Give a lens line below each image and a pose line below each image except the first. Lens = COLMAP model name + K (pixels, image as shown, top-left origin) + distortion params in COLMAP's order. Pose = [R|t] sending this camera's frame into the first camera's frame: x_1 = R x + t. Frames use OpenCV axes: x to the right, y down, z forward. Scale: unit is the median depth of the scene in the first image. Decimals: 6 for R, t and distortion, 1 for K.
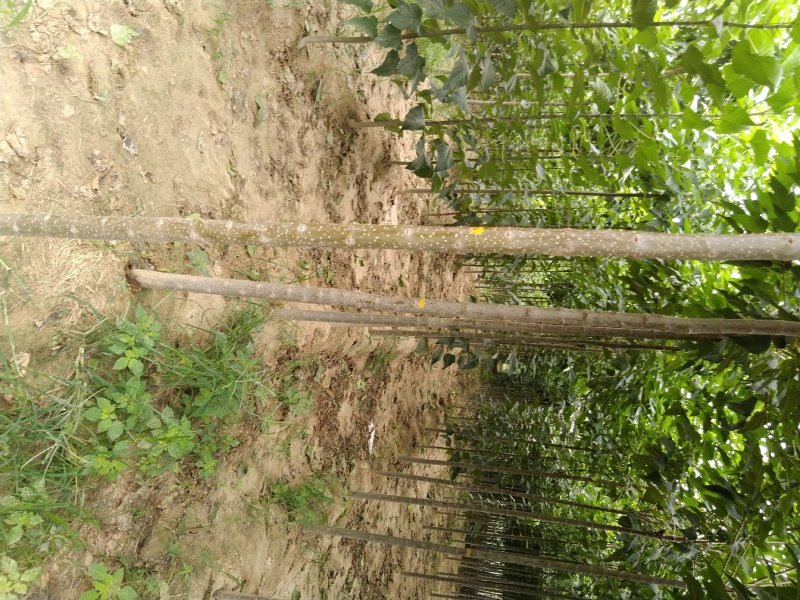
lens RADIAL K [[601.0, 0, 400.0], [0, 601.0, 300.0], [0, 0, 1]] dist [0.033746, -0.065974]
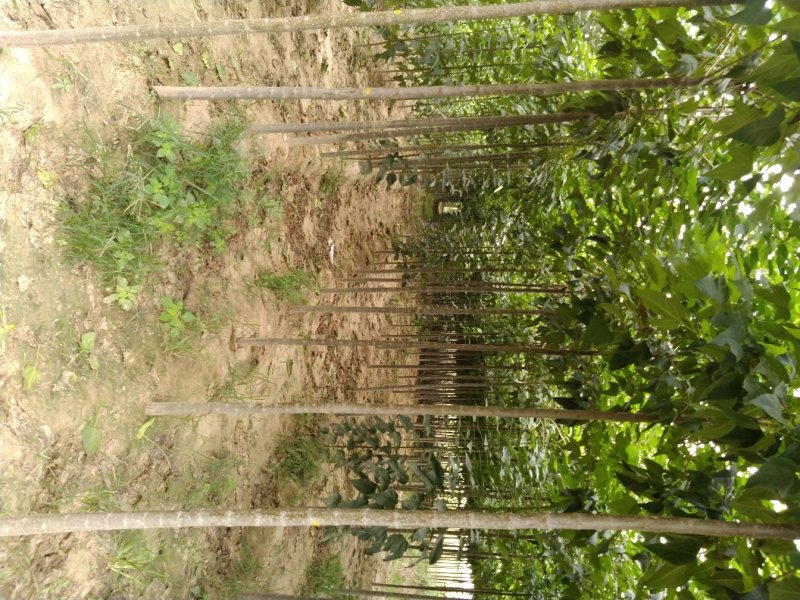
lens RADIAL K [[601.0, 0, 400.0], [0, 601.0, 300.0], [0, 0, 1]] dist [0.033746, -0.065974]
pose [[0.991045, -0.107074, 0.079784, -0.022199], [0.084840, 0.966313, 0.242983, 0.056819], [-0.103113, -0.234039, 0.966744, -0.204013]]
